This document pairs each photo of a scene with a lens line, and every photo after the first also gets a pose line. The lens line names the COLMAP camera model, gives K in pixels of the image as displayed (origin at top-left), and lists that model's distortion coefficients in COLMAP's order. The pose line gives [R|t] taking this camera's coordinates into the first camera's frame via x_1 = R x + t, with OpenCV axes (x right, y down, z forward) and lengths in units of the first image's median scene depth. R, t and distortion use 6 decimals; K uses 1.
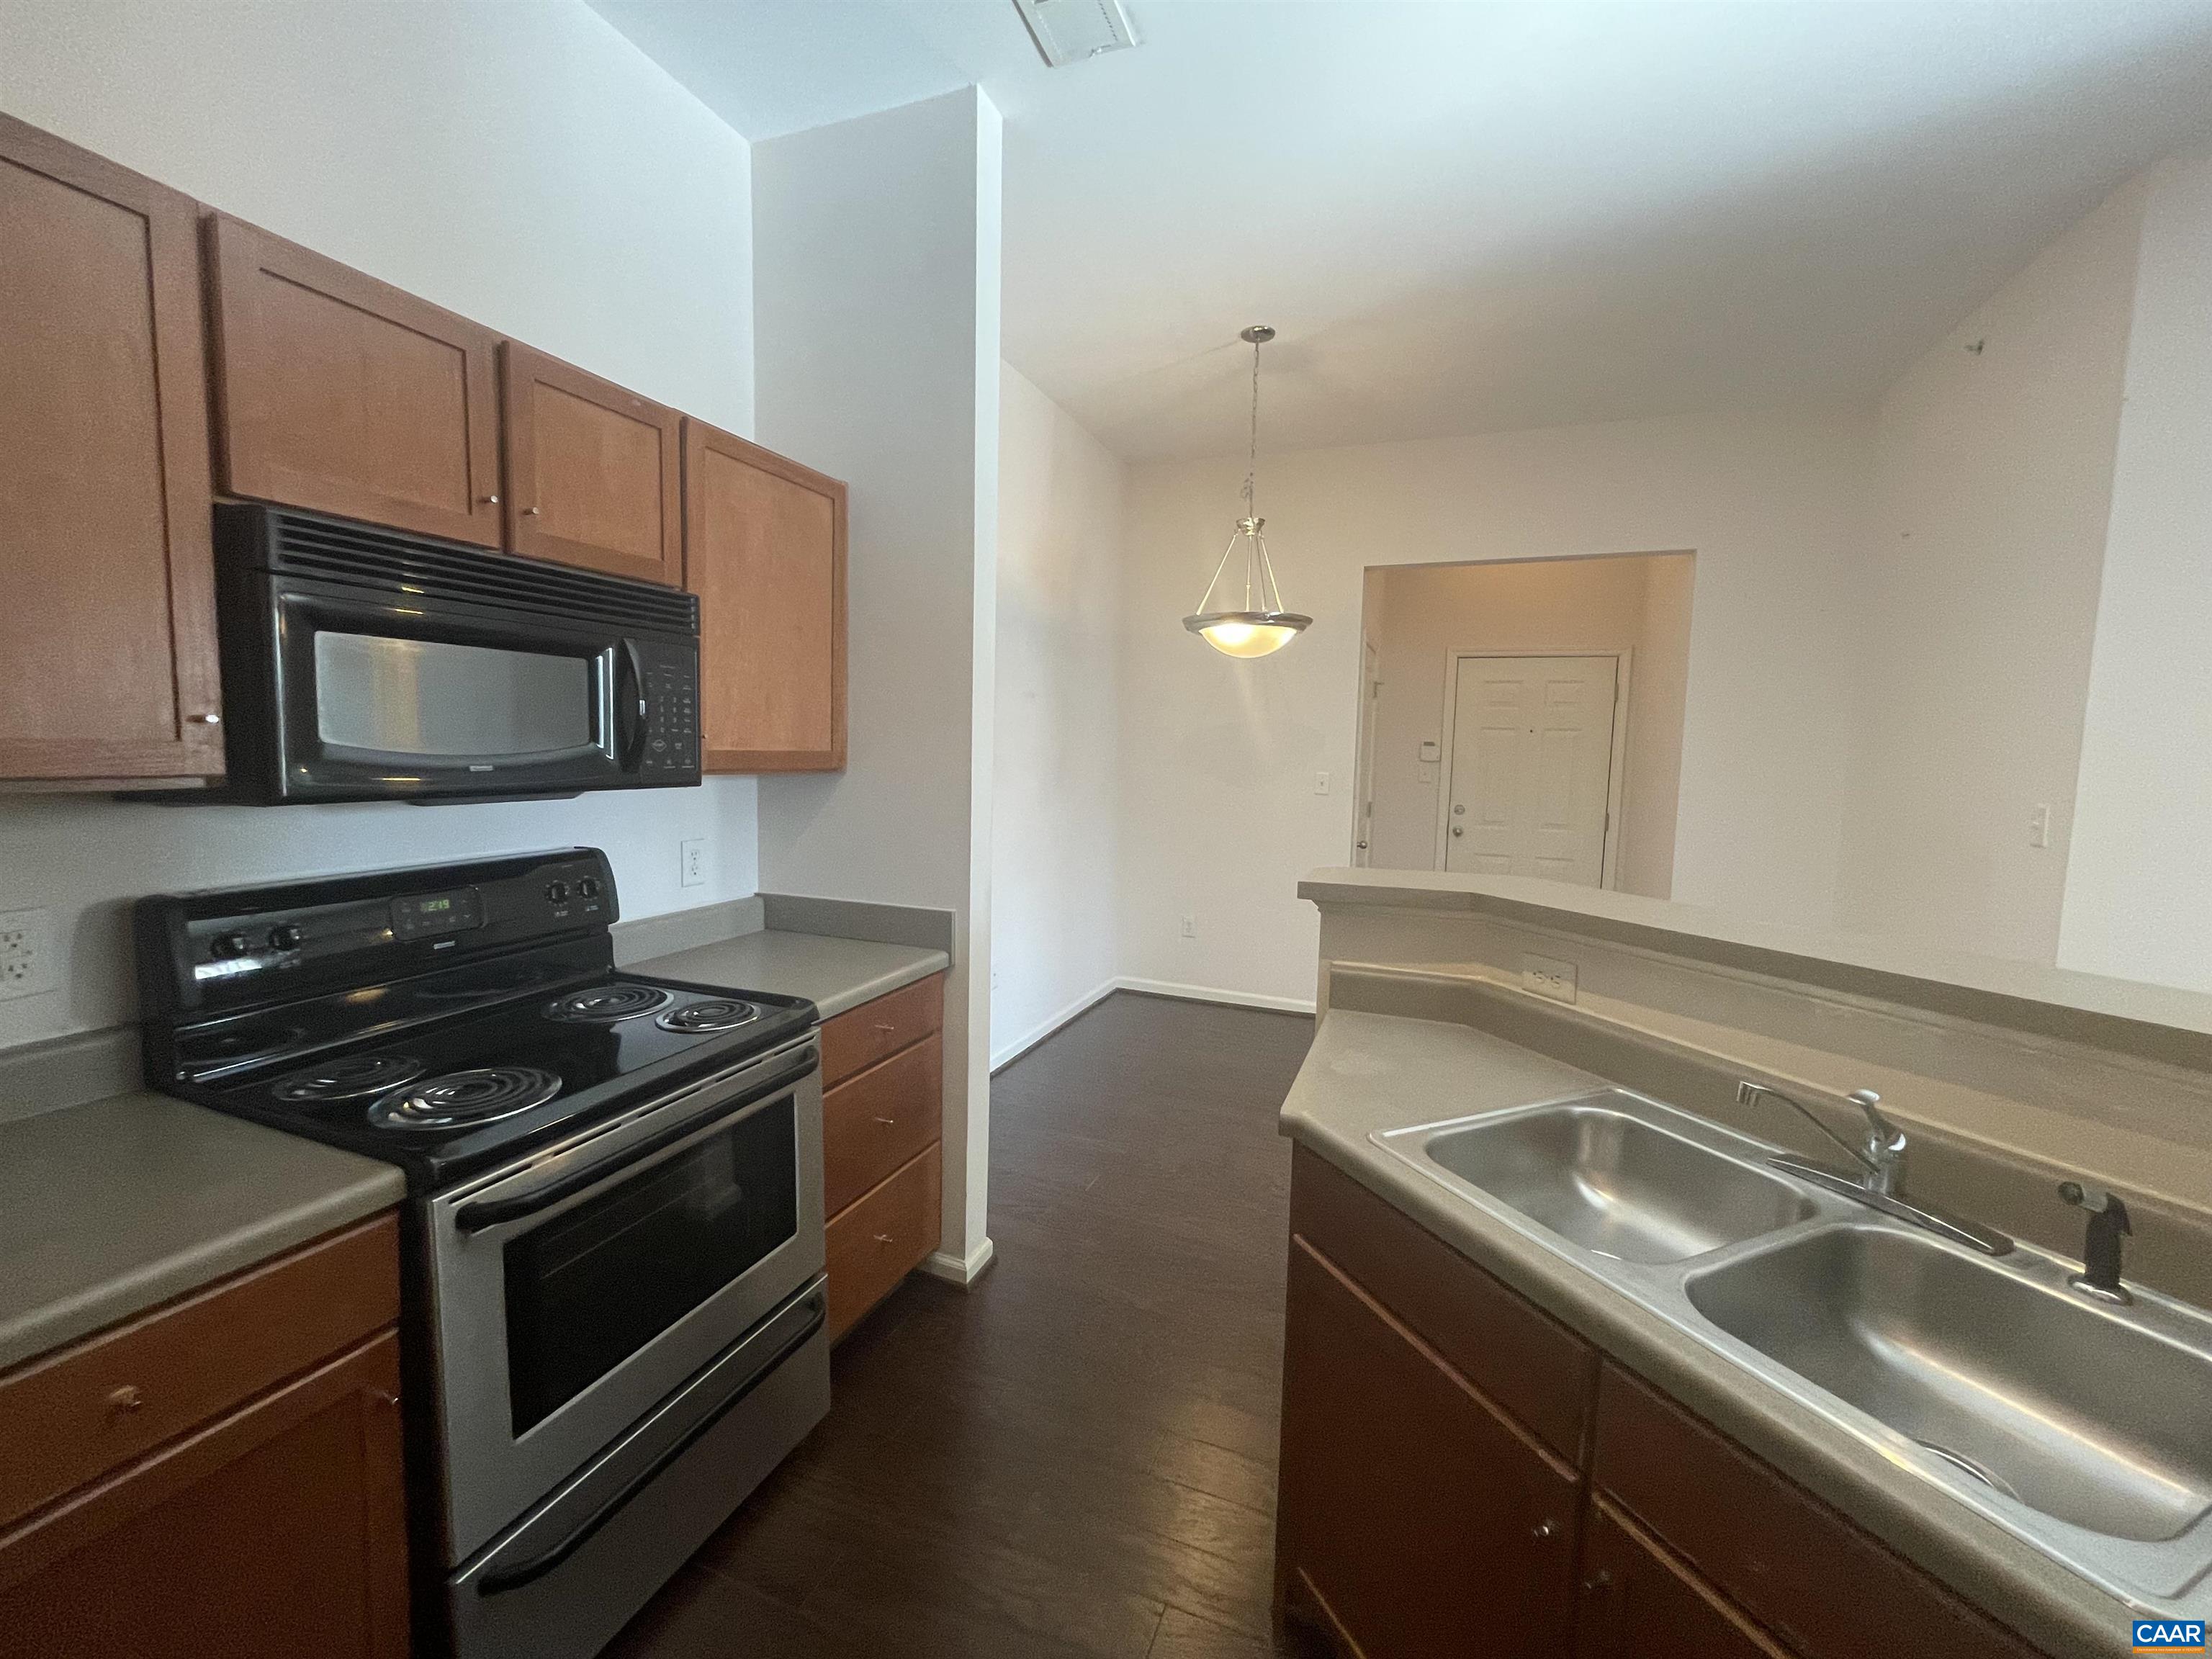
lens RADIAL K [[912.2, 0, 1109.2], [0, 912.2, 825.3], [0, 0, 1]] dist [0.013497, -0.000577]
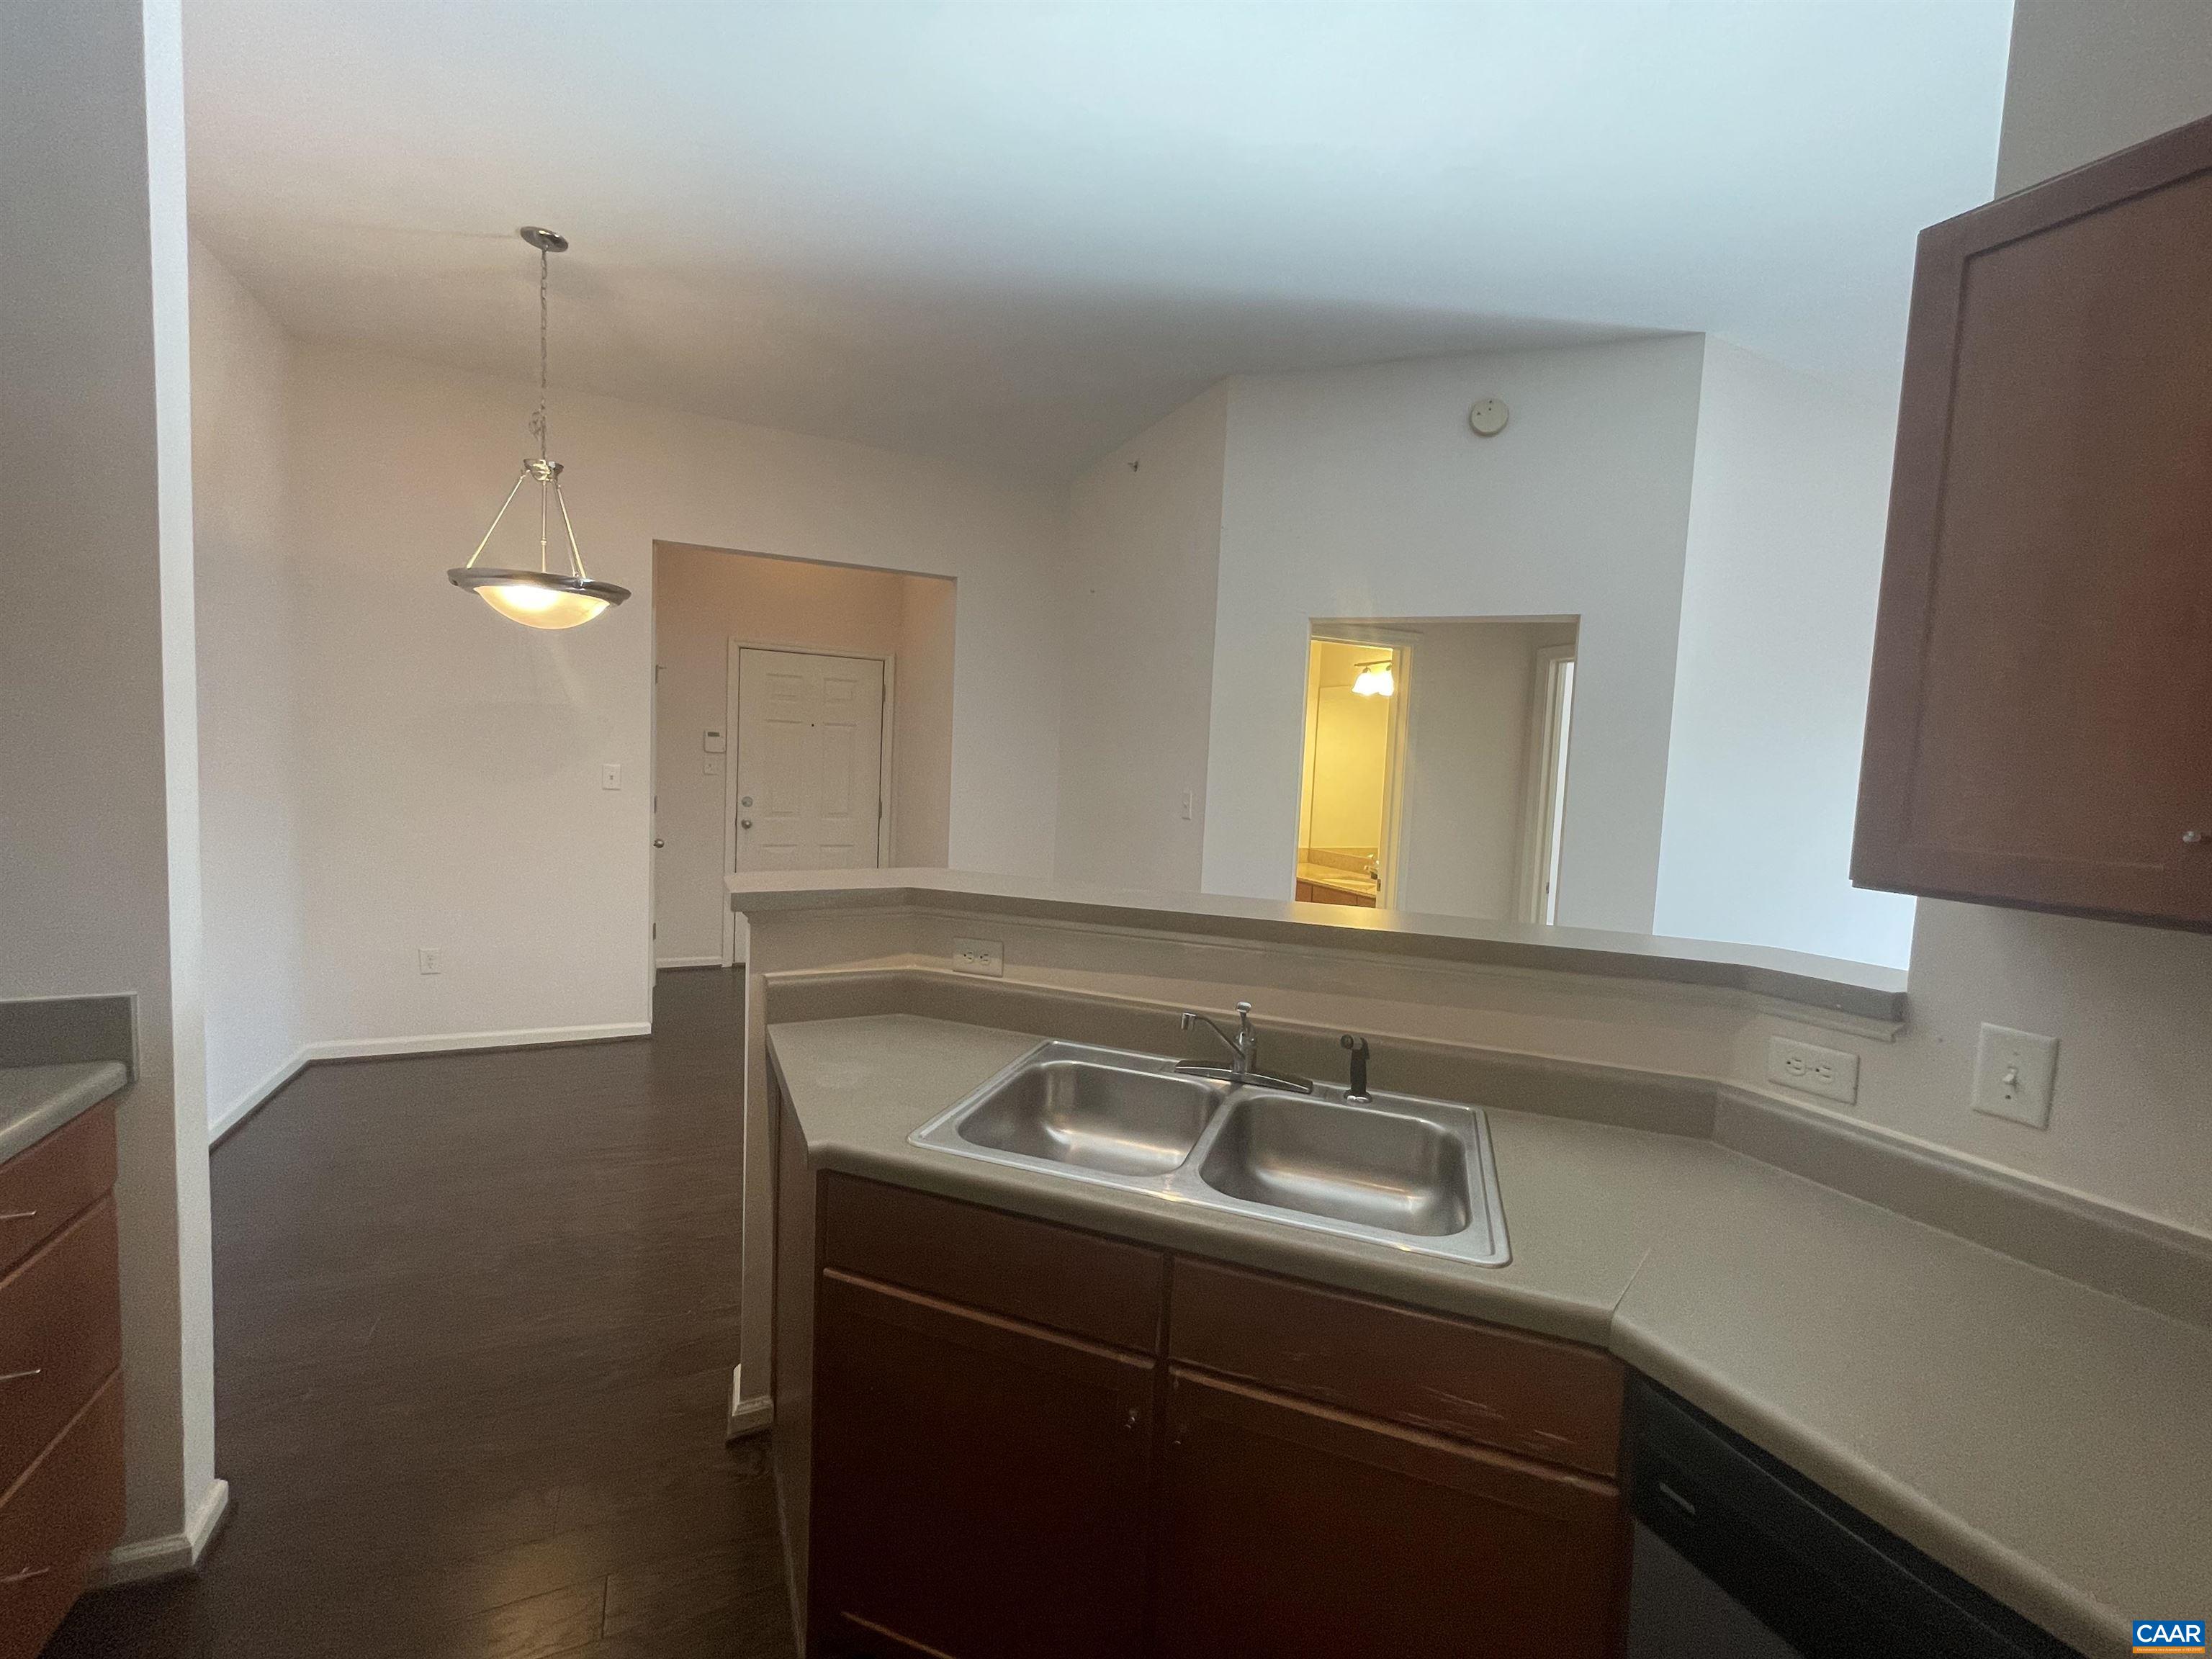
lens RADIAL K [[912.2, 0, 1109.2], [0, 912.2, 825.3], [0, 0, 1]] dist [0.013497, -0.000577]
pose [[0.700245, -0.045612, 0.712444, -0.166292], [0.036450, 0.998940, 0.028128, -0.016781], [-0.712971, 0.006272, 0.701165, 0.087564]]
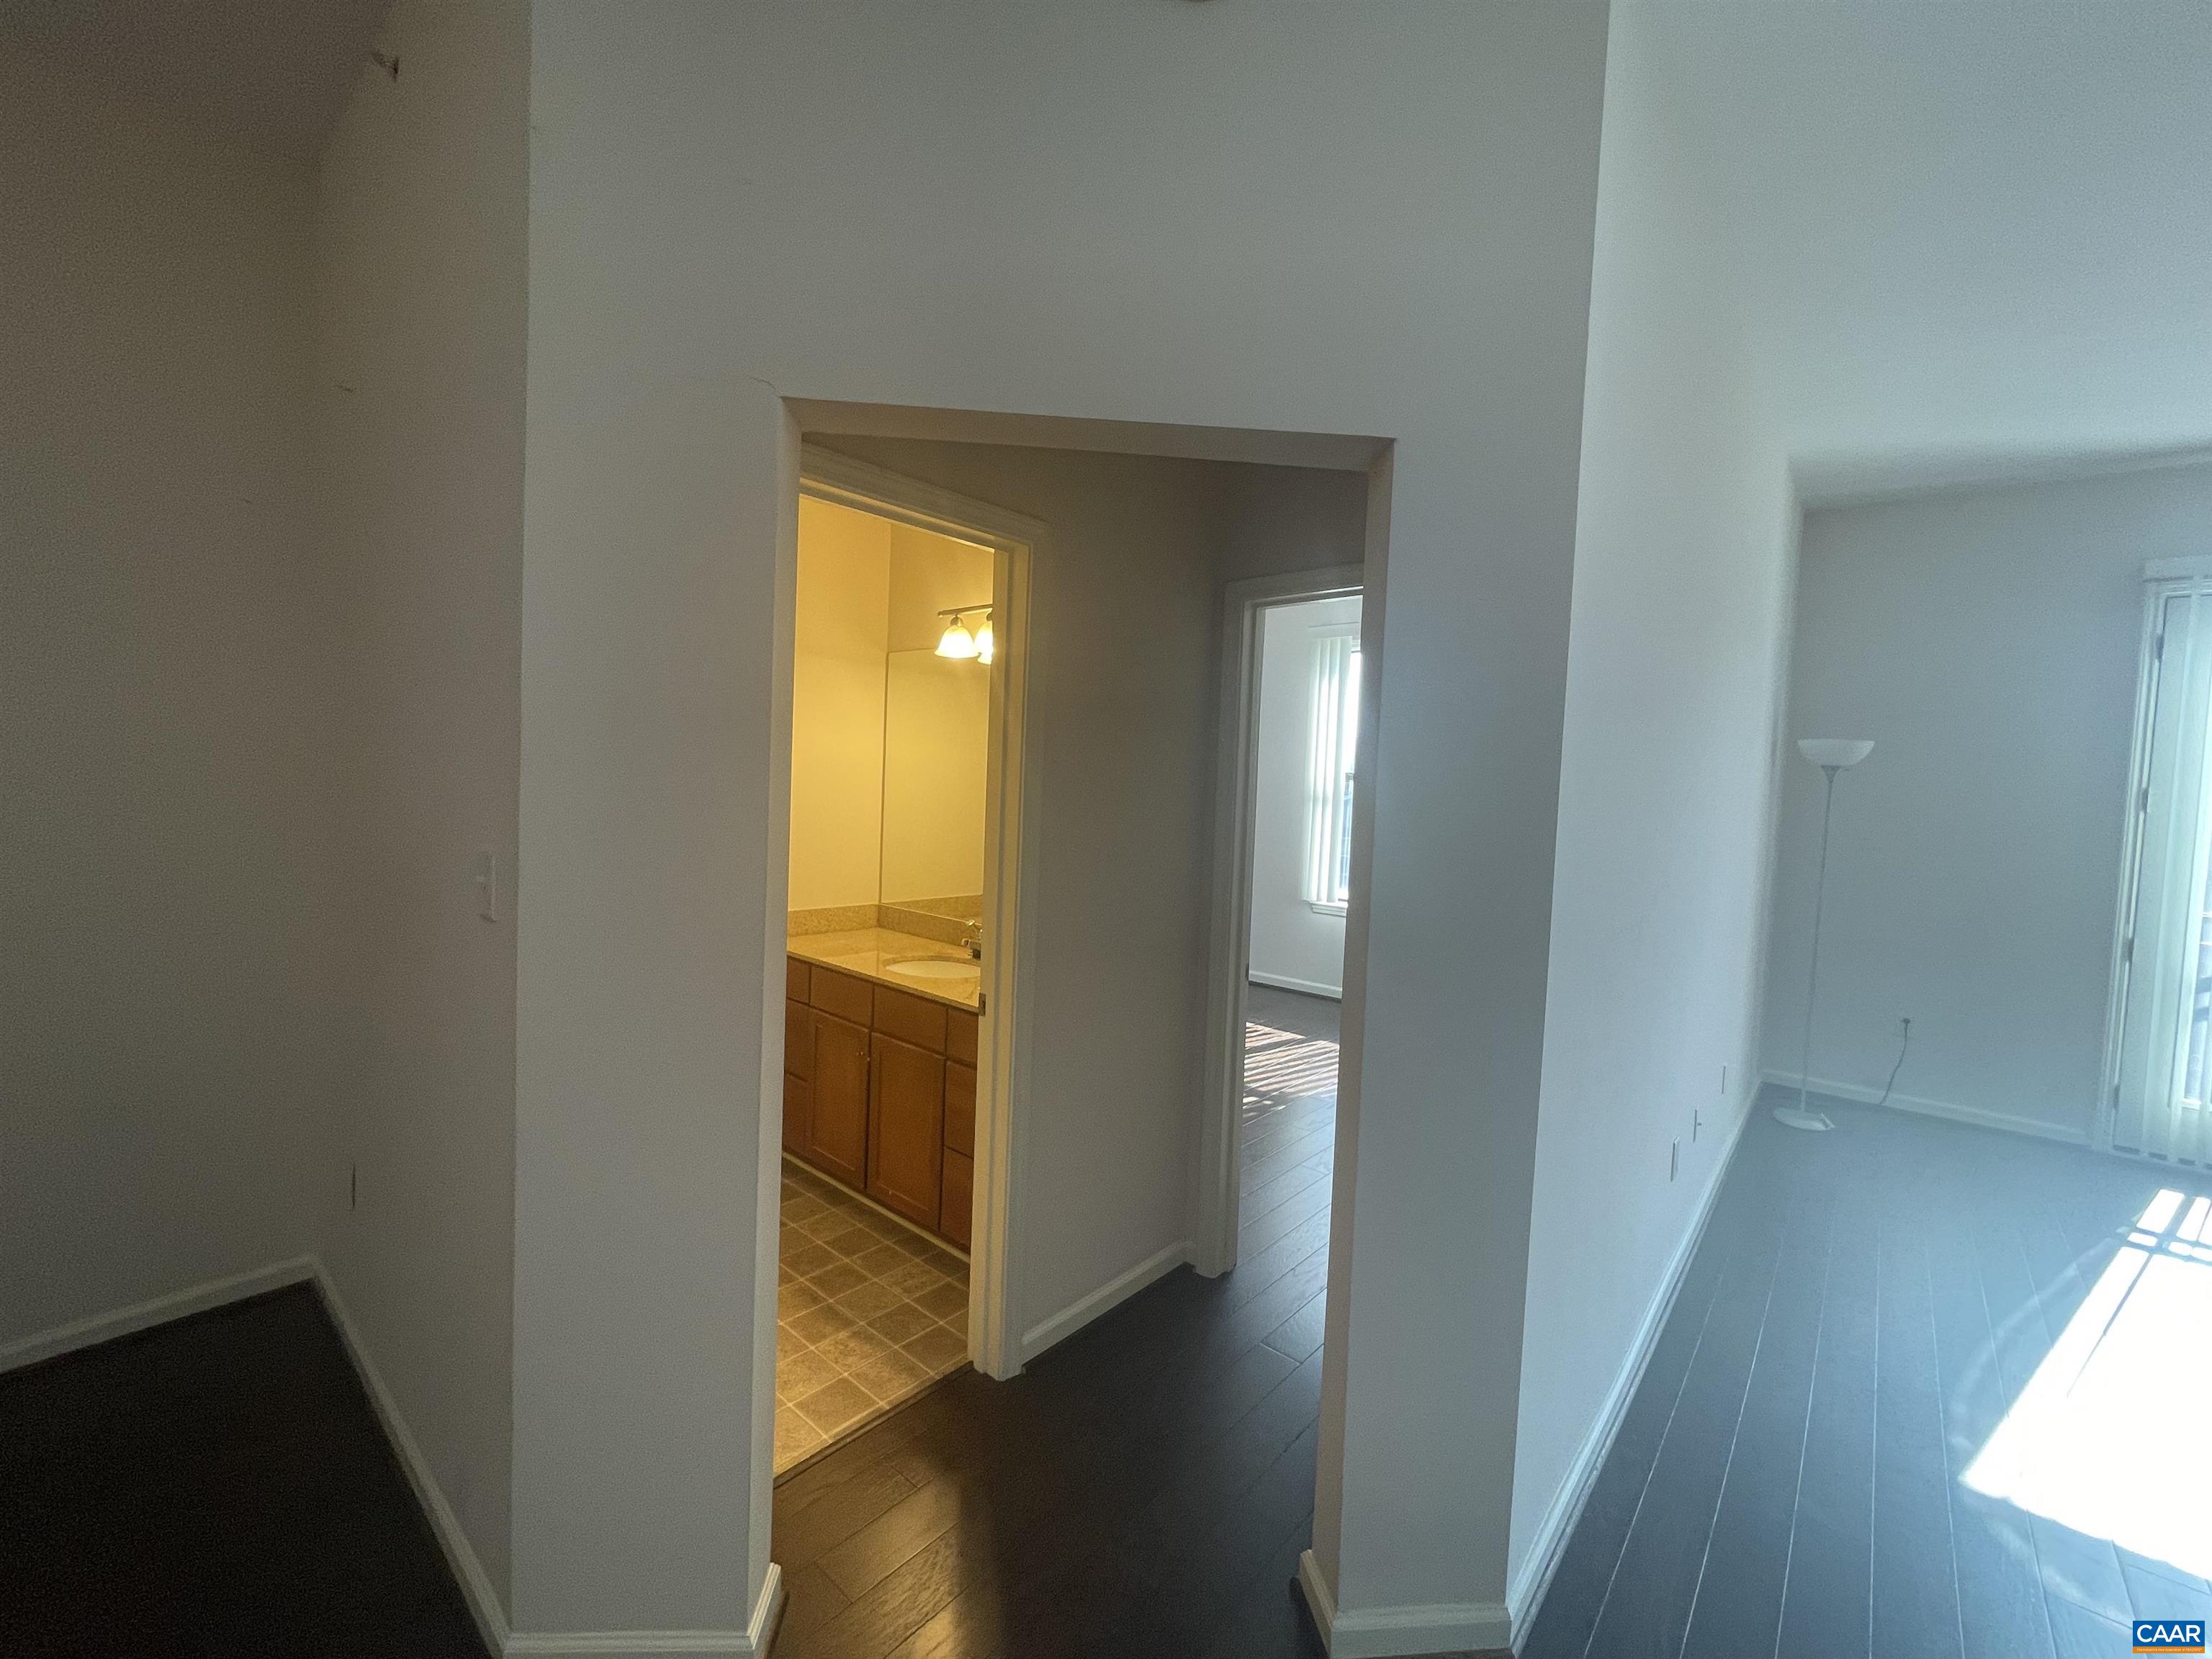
lens RADIAL K [[912.2, 0, 1109.2], [0, 912.2, 825.3], [0, 0, 1]] dist [0.013497, -0.000577]
pose [[0.351317, -0.054729, 0.934656, 0.835702], [0.050025, 0.997961, 0.039633, -0.052232], [-0.934919, 0.032832, 0.353339, 0.599614]]
